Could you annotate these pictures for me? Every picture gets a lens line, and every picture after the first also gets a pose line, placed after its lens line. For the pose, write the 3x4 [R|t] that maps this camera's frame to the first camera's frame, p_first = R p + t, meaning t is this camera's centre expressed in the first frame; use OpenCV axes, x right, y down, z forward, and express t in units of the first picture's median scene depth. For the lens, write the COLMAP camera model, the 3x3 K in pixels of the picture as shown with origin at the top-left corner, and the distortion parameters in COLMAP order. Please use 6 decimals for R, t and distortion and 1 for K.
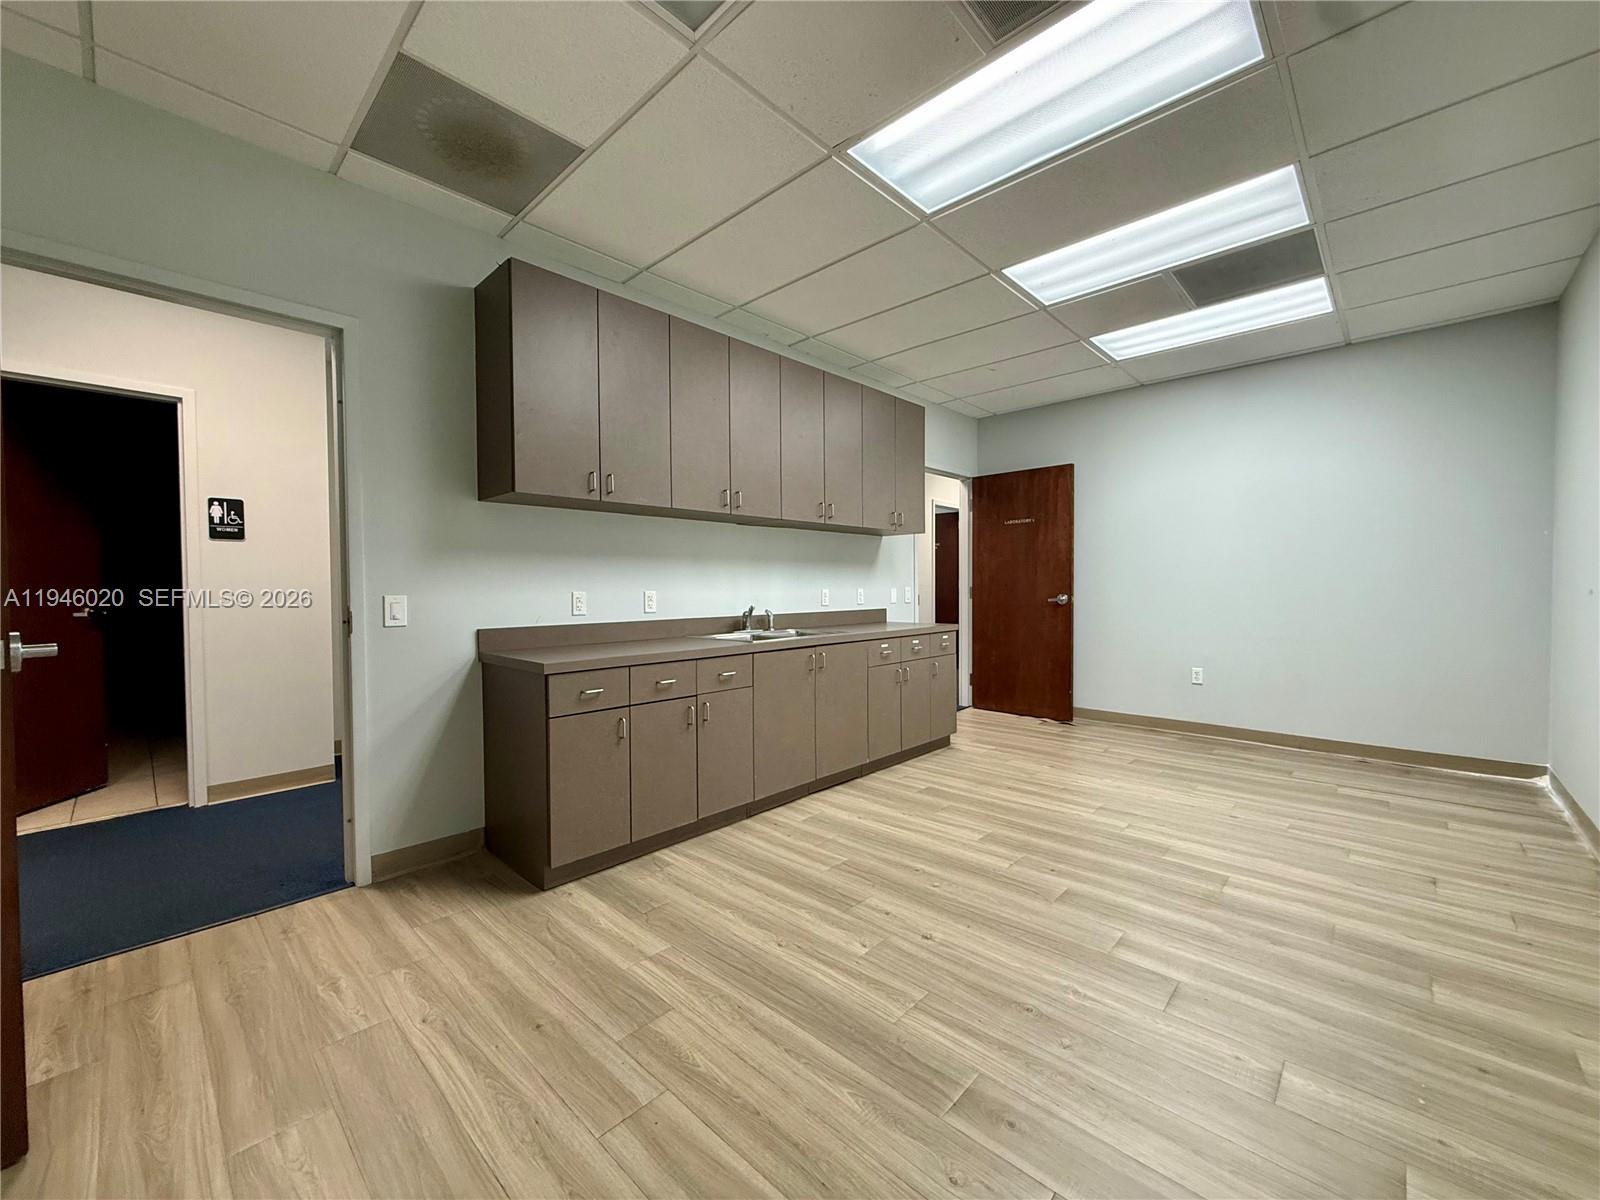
lens RADIAL K [[636.7, 0, 798.9], [0, 636.7, 599.8], [0, 0, 1]] dist [-0.002045, -0.000253]
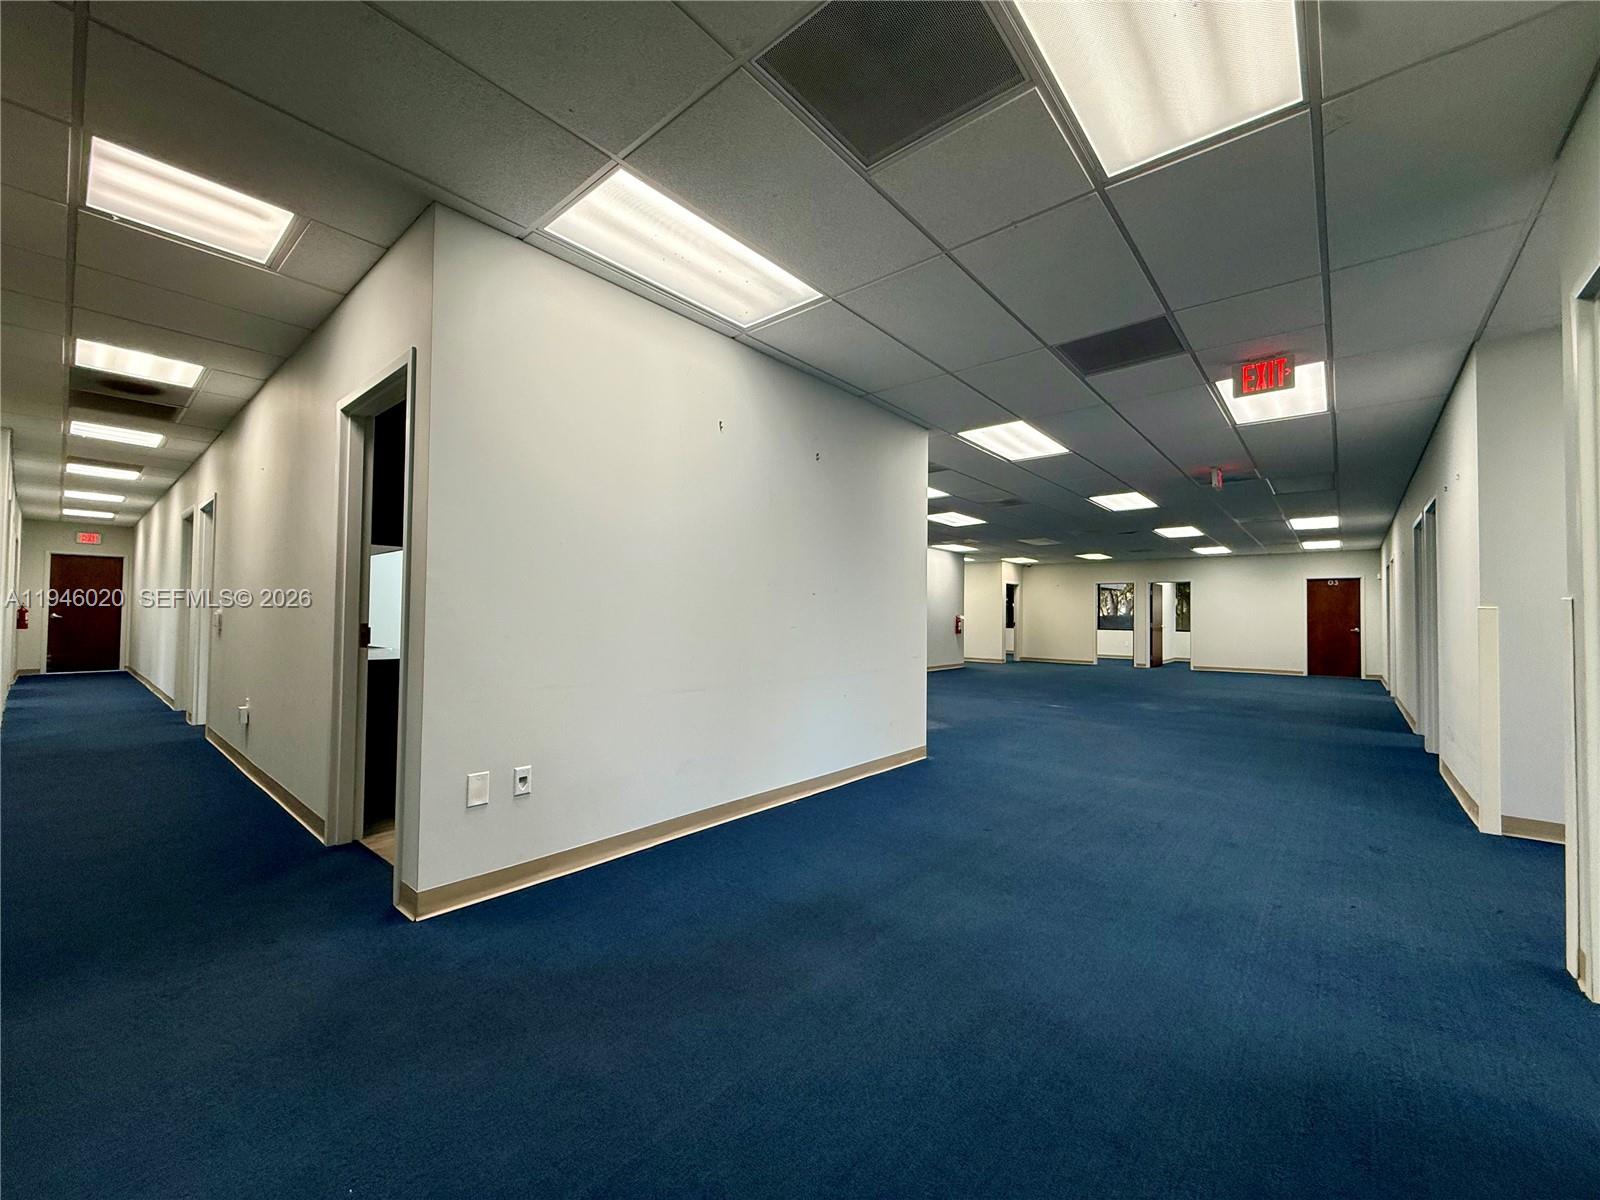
lens RADIAL K [[636.7, 0, 794.8], [0, 636.7, 603.5], [0, 0, 1]] dist [-0.002045, -0.000253]
pose [[-0.047380, 0.029662, 0.998436, -1.539390], [0.016447, 0.999447, -0.028911, 0.018459], [-0.998742, 0.015052, -0.047842, 0.134688]]
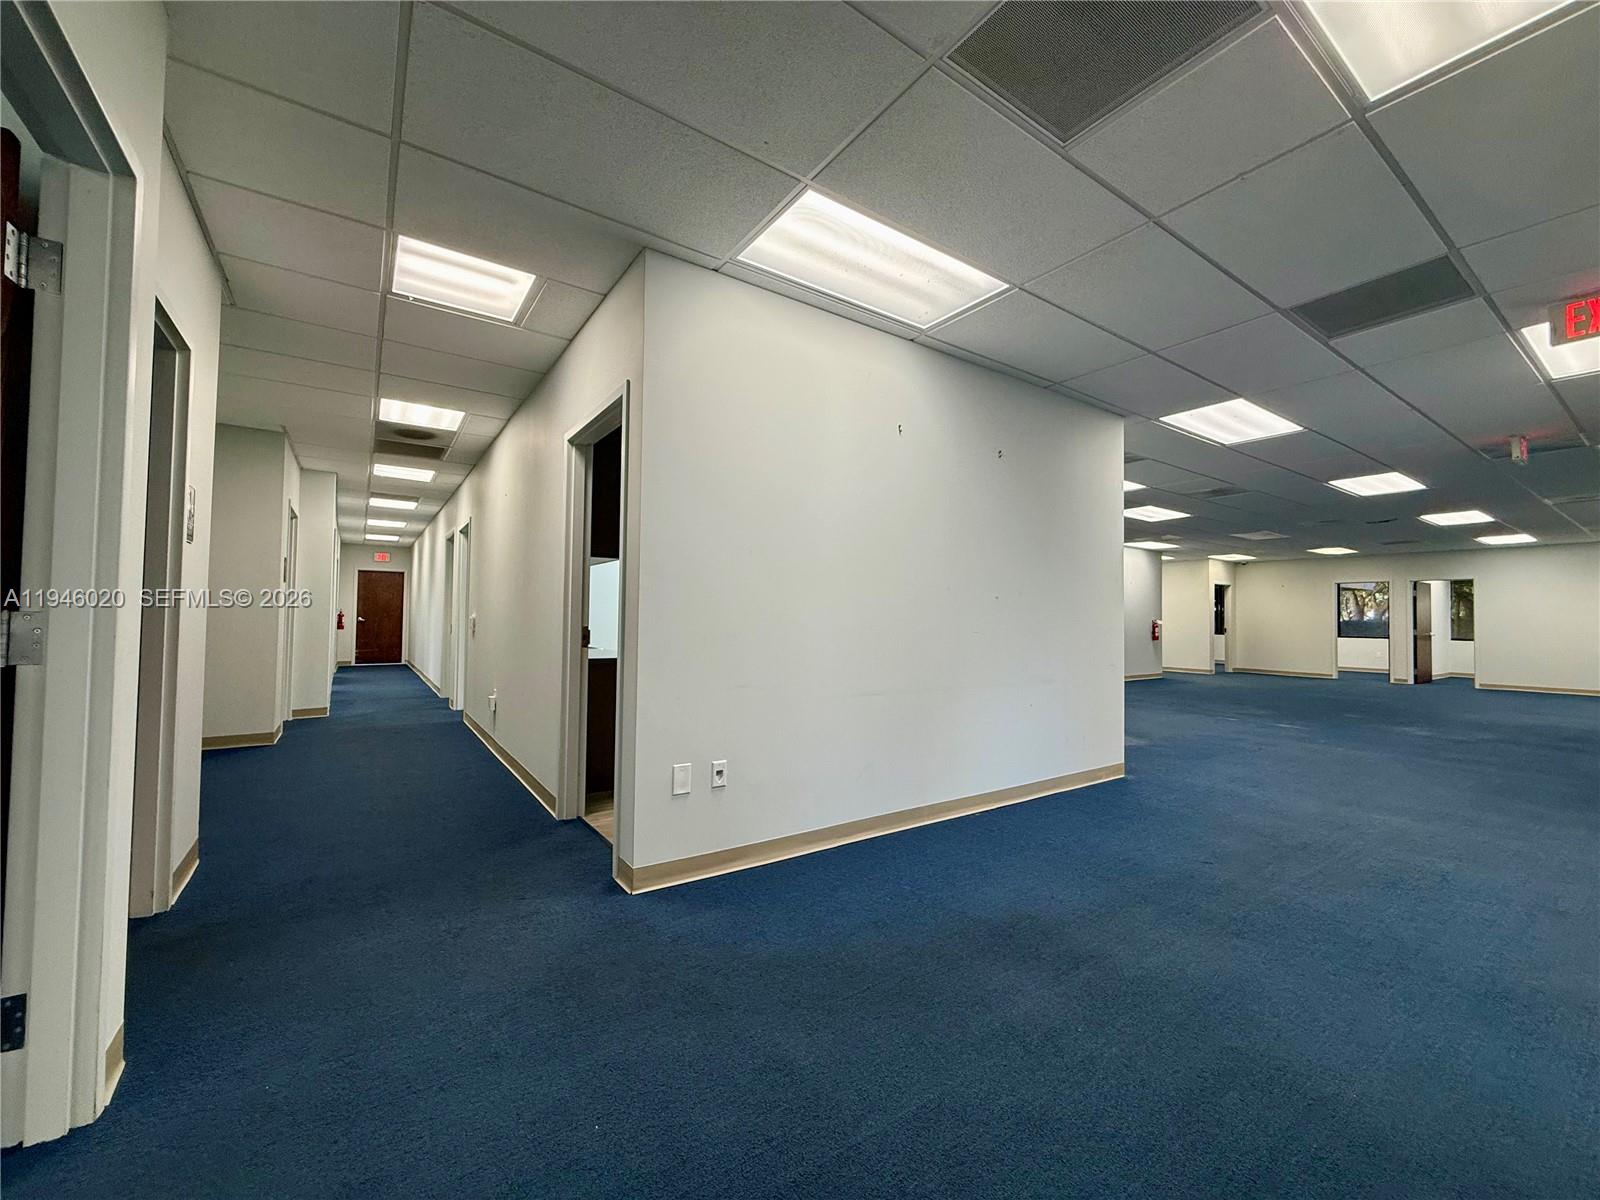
lens RADIAL K [[636.7, 0, 793.8], [0, 636.7, 603.7], [0, 0, 1]] dist [-0.002045, -0.000253]
pose [[0.210987, 0.035317, 0.976851, -1.542627], [0.011587, 0.999186, -0.038628, 0.017573], [-0.977420, 0.019469, 0.210407, 0.158588]]
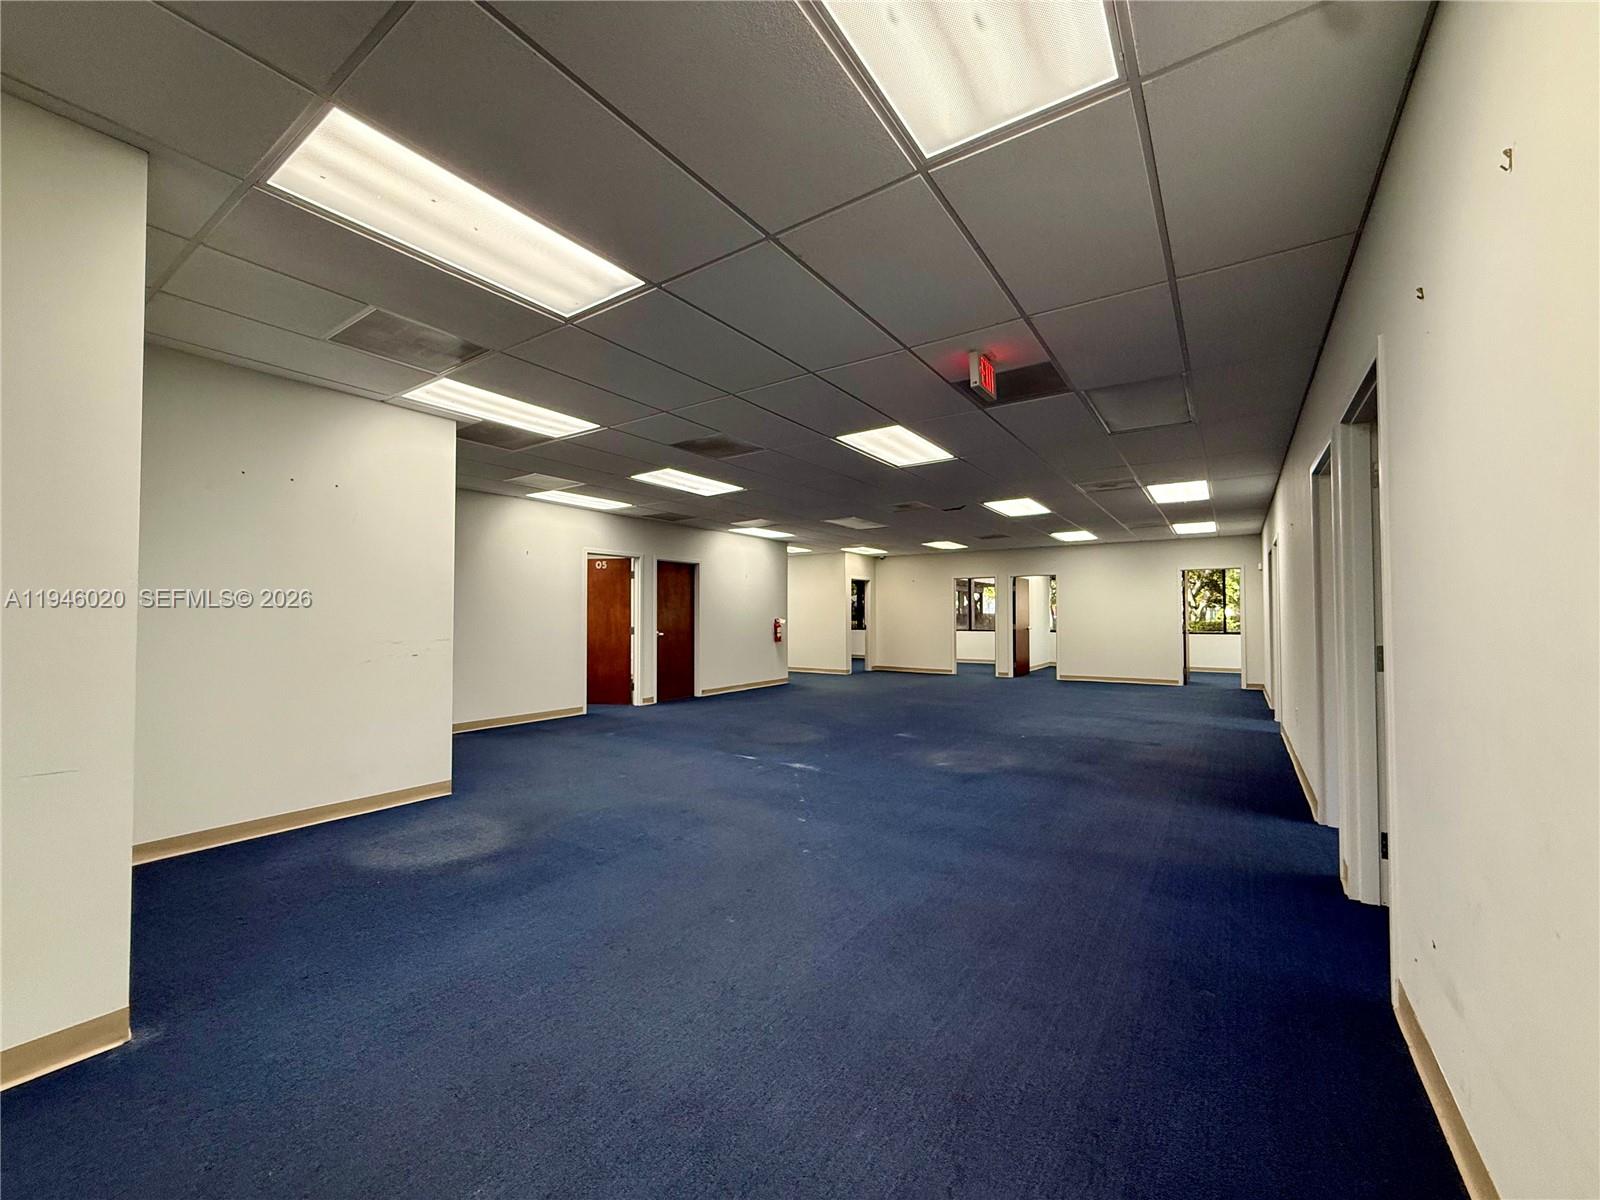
lens RADIAL K [[636.7, 0, 793.0], [0, 636.7, 602.9], [0, 0, 1]] dist [-0.002045, -0.000253]
pose [[-0.155354, 0.029794, 0.987409, -0.636209], [0.030394, 0.999216, -0.025369, -0.005262], [-0.987391, 0.026070, -0.156138, -0.784589]]
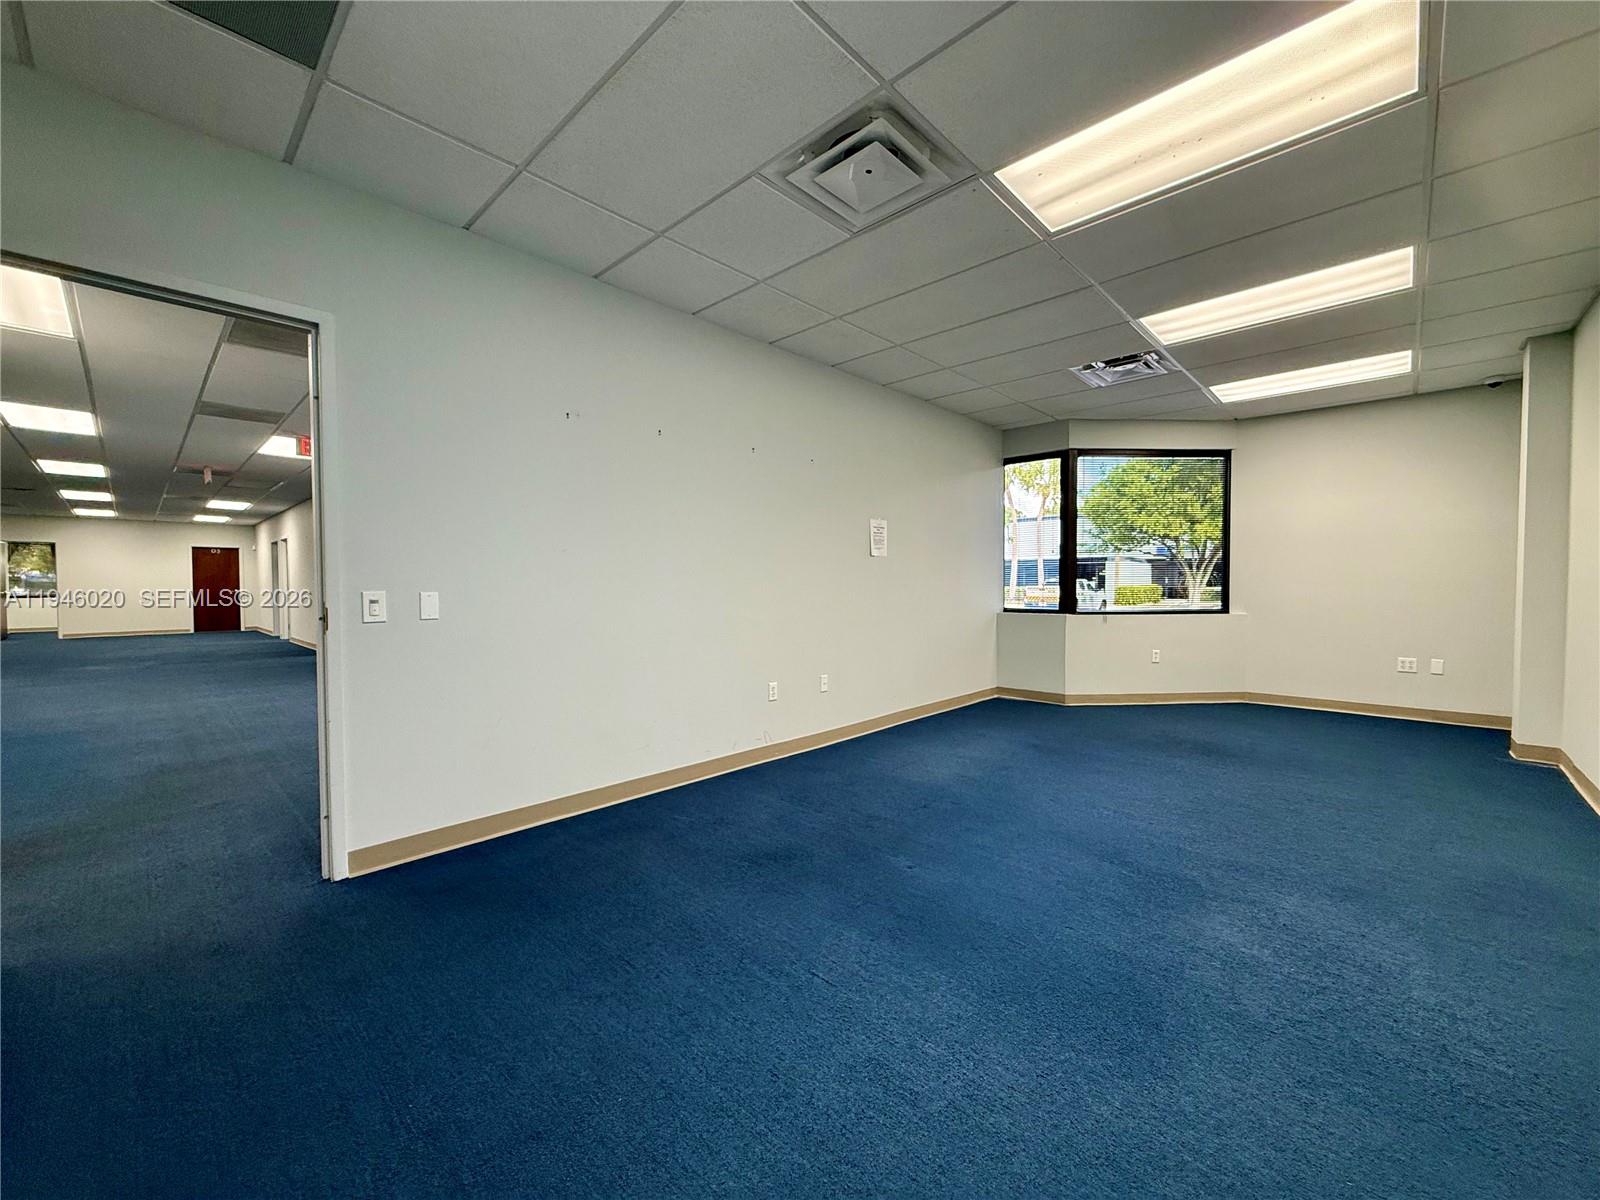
lens RADIAL K [[636.7, 0, 797.8], [0, 636.7, 600.2], [0, 0, 1]] dist [-0.002045, -0.000253]
pose [[-0.999952, 0.009760, -0.001147, -1.985938], [0.009685, 0.998541, 0.053130, -0.019038], [0.001663, 0.053116, -0.998587, 1.278848]]
